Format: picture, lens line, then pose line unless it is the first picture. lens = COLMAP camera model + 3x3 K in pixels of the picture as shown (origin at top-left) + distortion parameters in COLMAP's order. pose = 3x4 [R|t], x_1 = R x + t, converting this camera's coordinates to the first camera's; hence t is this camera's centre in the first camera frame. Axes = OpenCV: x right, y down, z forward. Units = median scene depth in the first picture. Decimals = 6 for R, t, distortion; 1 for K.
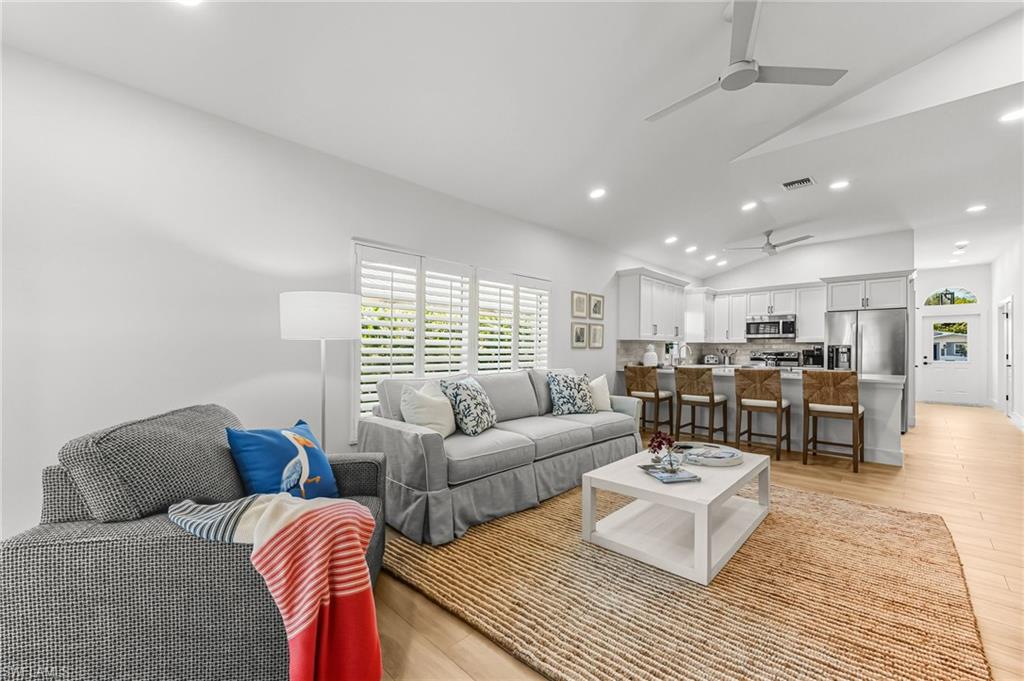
lens RADIAL K [[408.5, 0, 509.3], [0, 408.5, 346.6], [0, 0, 1]] dist [0.000428, -0.000258]
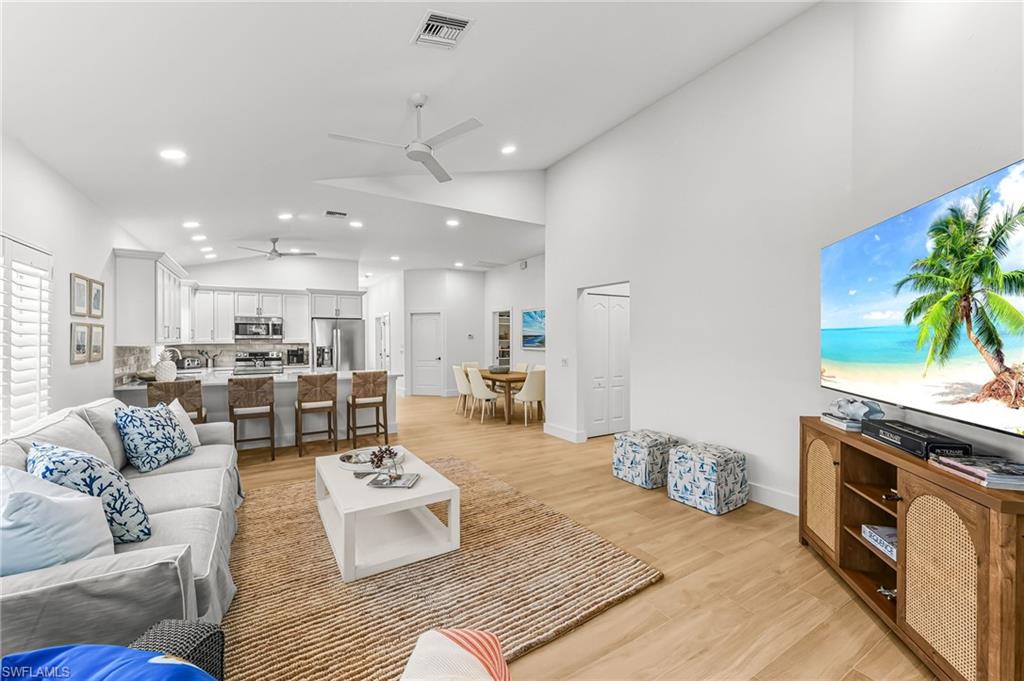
lens RADIAL K [[408.5, 0, 513.1], [0, 408.5, 340.8], [0, 0, 1]] dist [0.000428, -0.000258]
pose [[0.252973, -0.006826, 0.967449, -0.267715], [-0.003474, 0.999962, 0.007964, -0.037435], [-0.967467, -0.005376, 0.252940, 0.173582]]
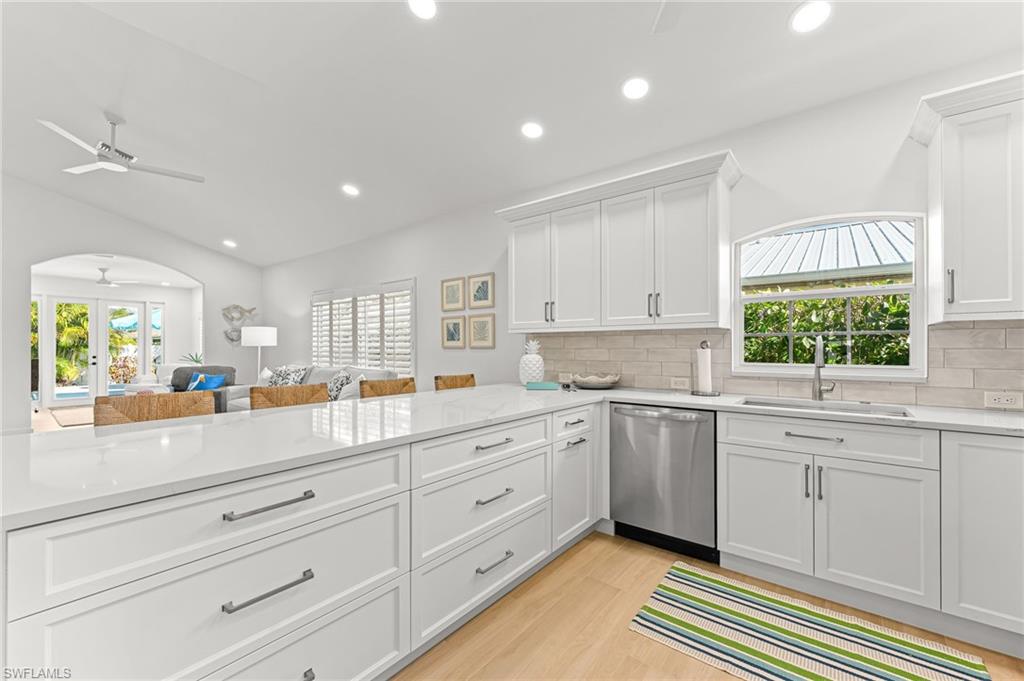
lens RADIAL K [[408.5, 0, 509.5], [0, 408.5, 346.4], [0, 0, 1]] dist [0.000428, -0.000258]
pose [[0.093535, -0.012771, -0.995534, 0.960758], [0.003541, 0.999916, -0.012495, 0.010710], [0.995610, -0.002357, 0.093572, 1.003156]]
